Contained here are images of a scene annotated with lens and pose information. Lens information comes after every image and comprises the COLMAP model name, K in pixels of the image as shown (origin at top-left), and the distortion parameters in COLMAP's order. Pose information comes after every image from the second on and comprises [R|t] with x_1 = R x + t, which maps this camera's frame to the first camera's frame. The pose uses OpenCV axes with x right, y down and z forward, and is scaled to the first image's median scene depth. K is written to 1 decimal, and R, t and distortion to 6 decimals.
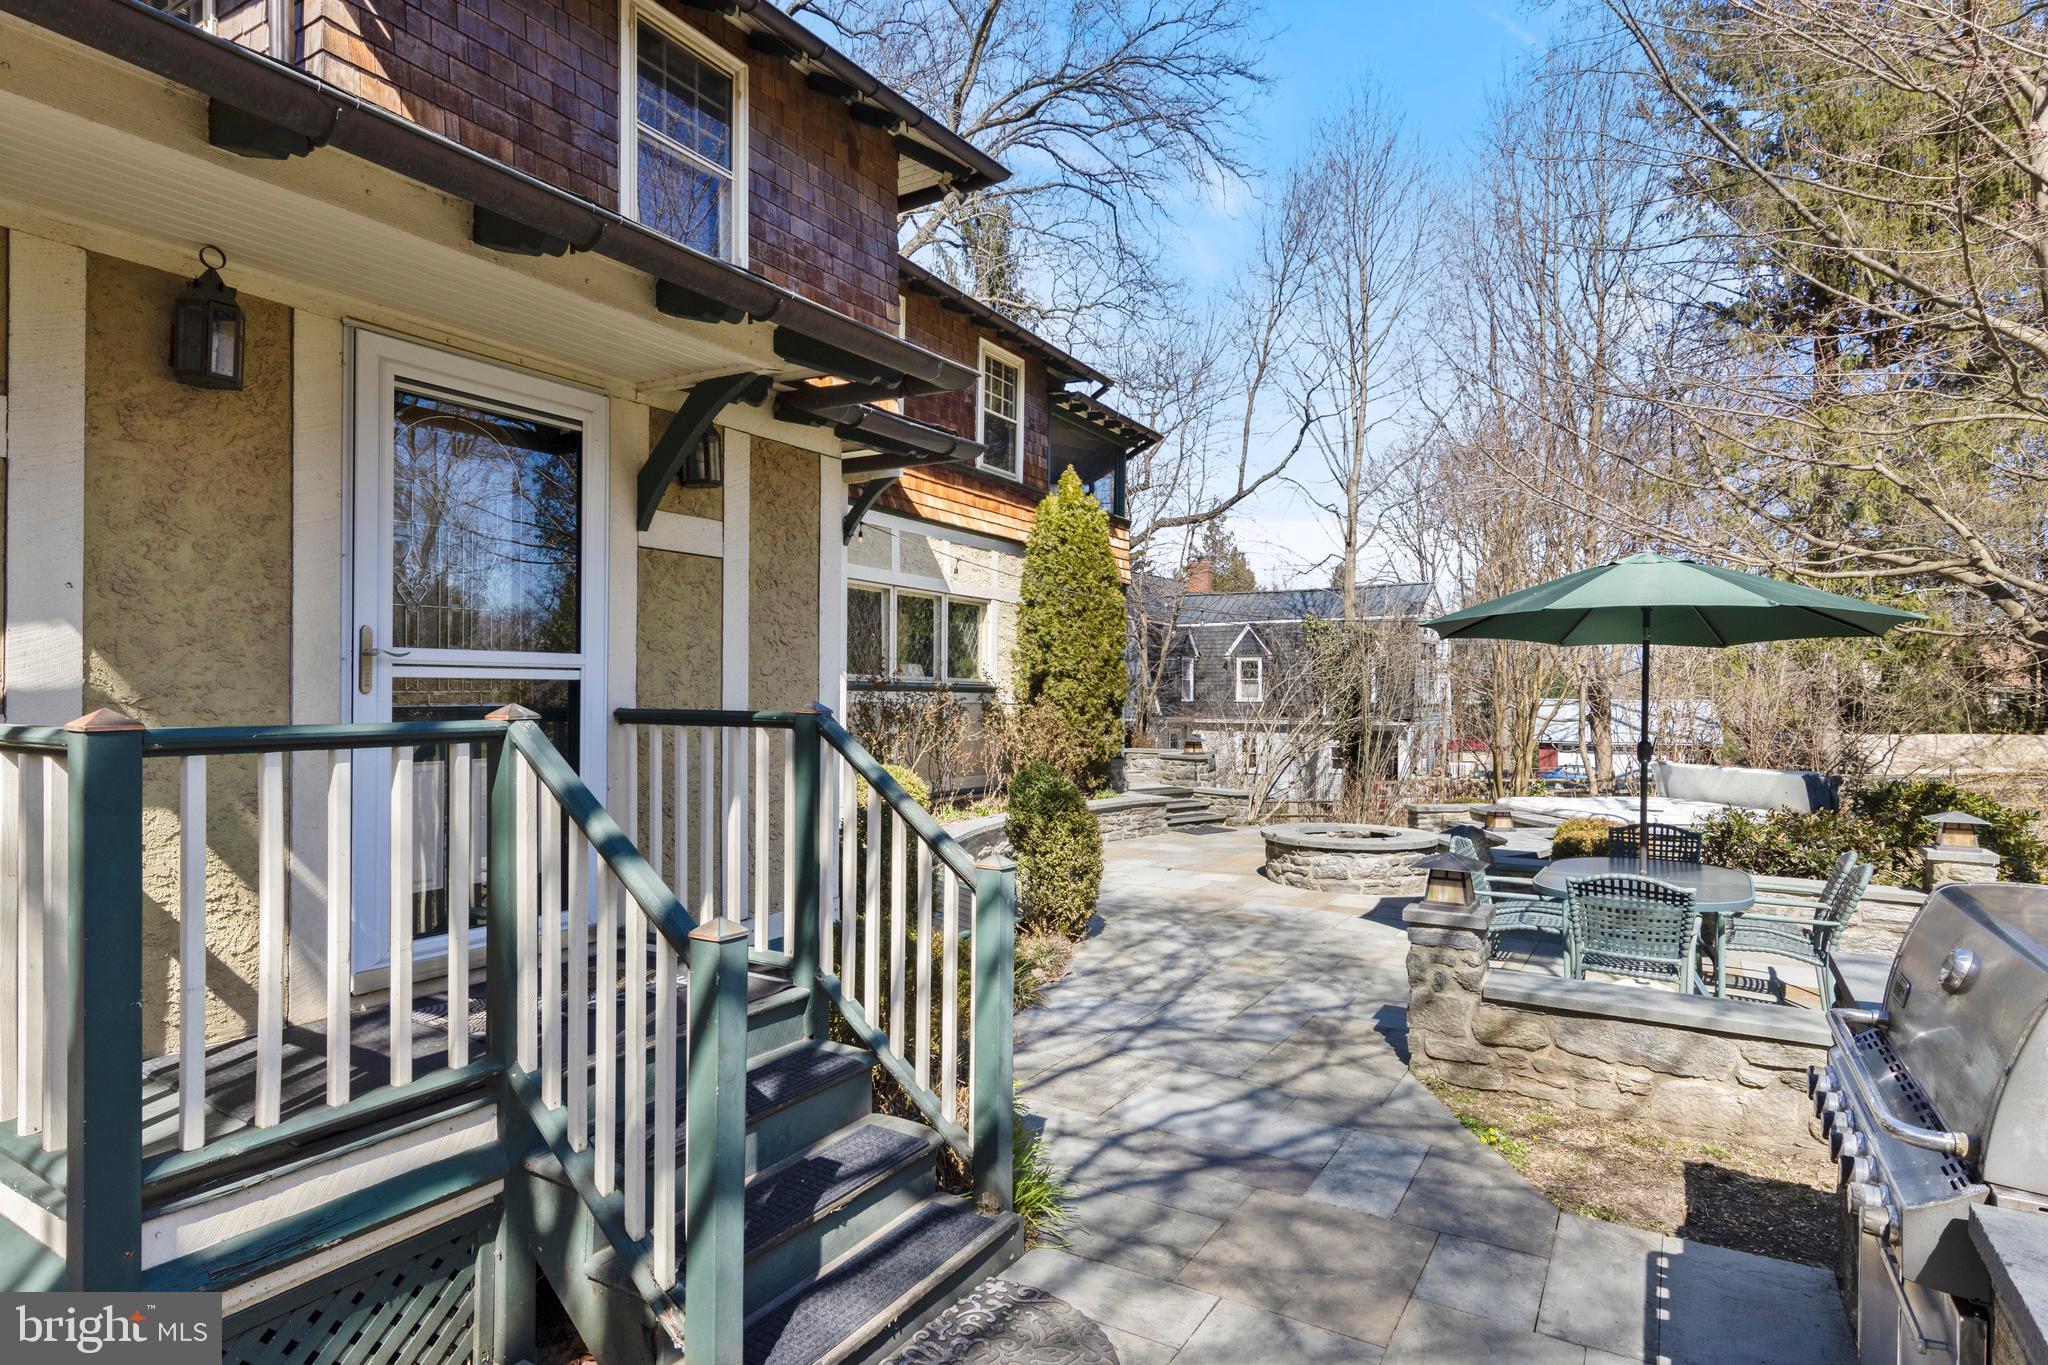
lens RADIAL K [[1107.7, 0, 1012.6], [0, 1107.7, 682.9], [0, 0, 1]] dist [0.013418, 0.001012]
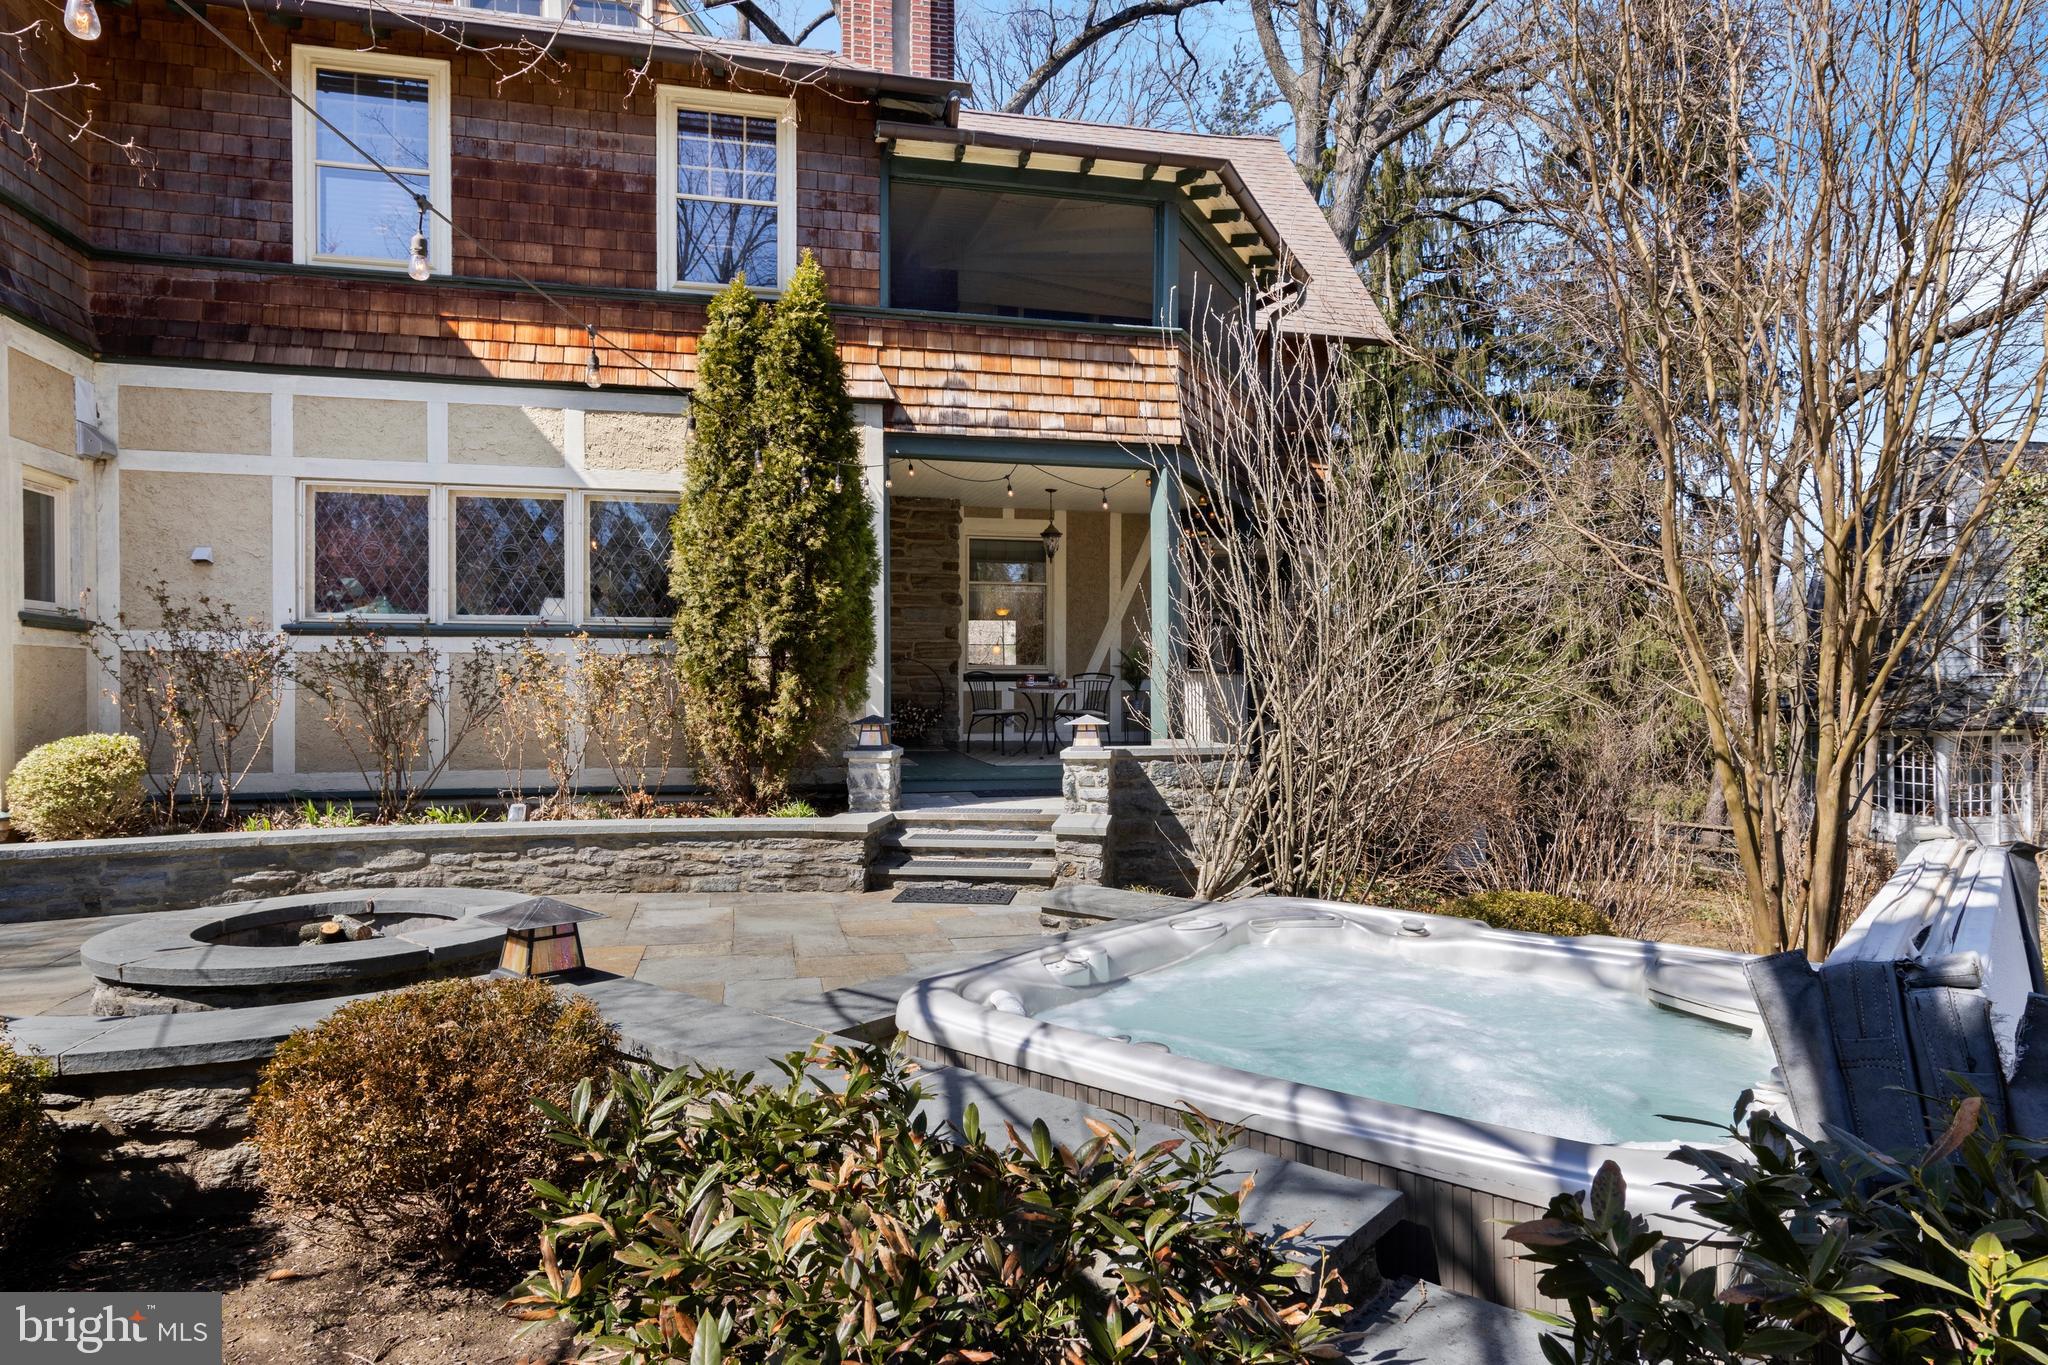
lens RADIAL K [[1219.5, 0, 1031.6], [0, 1219.5, 673.0], [0, 0, 1]] dist [0.002933, 0.000886]
pose [[0.701540, -0.005861, -0.712606, 0.668341], [0.013527, 0.999896, 0.005093, 0.030209], [0.712502, -0.013213, 0.701546, 0.698471]]
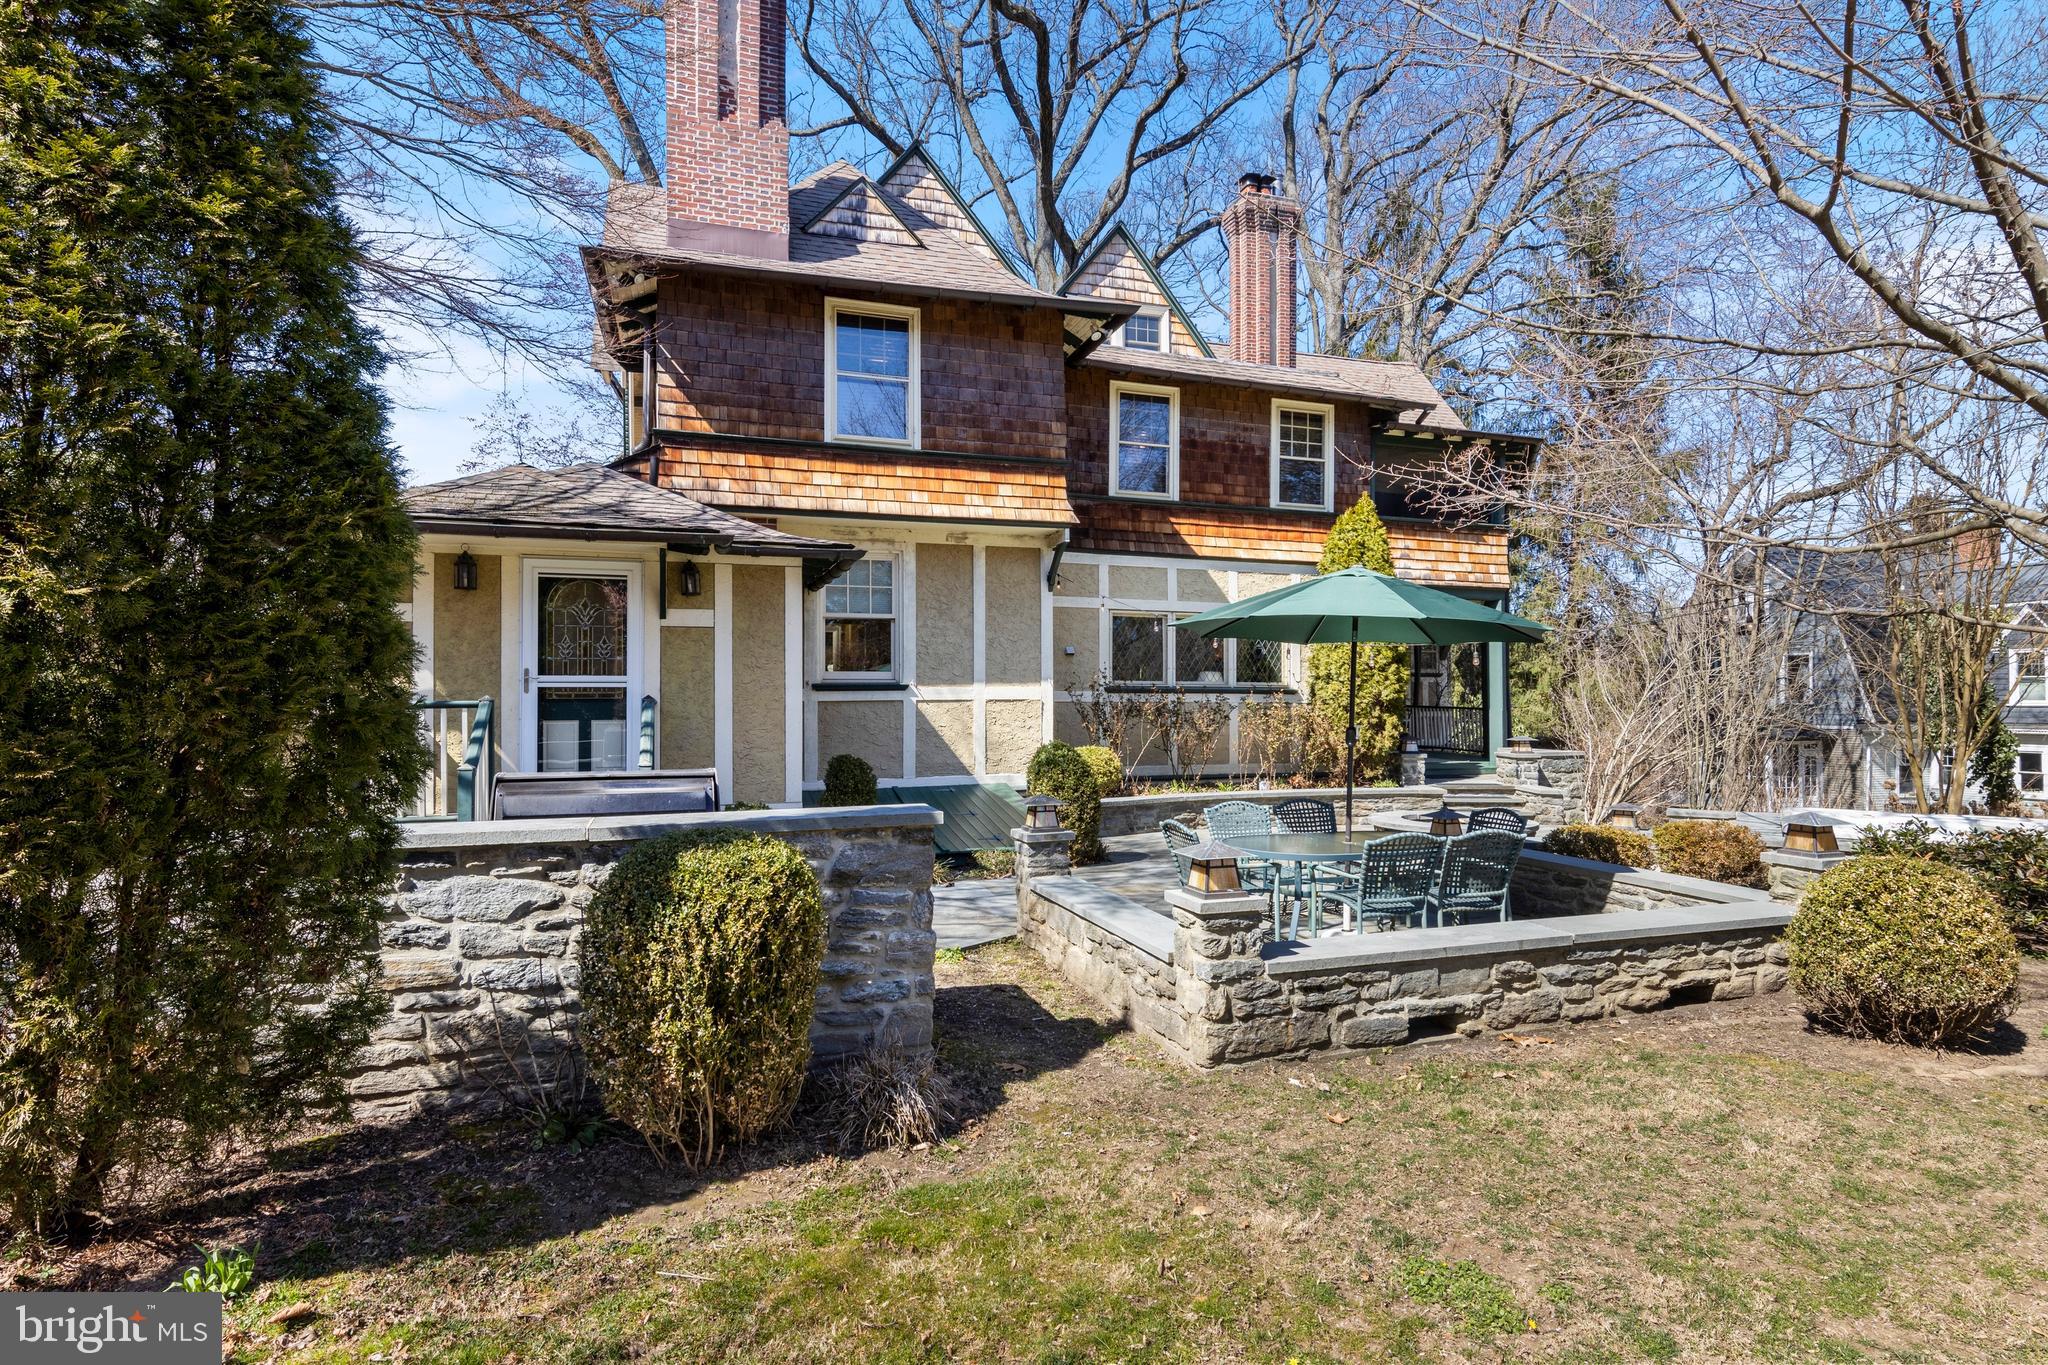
lens RADIAL K [[1051.6, 0, 1026.1], [0, 1051.6, 681.8], [0, 0, 1]] dist [0.012215, -0.003546]
pose [[0.764681, -0.015659, -0.644219, 0.531147], [0.009996, 0.999873, -0.012439, 0.007143], [0.644332, 0.003072, 0.764740, -0.045952]]
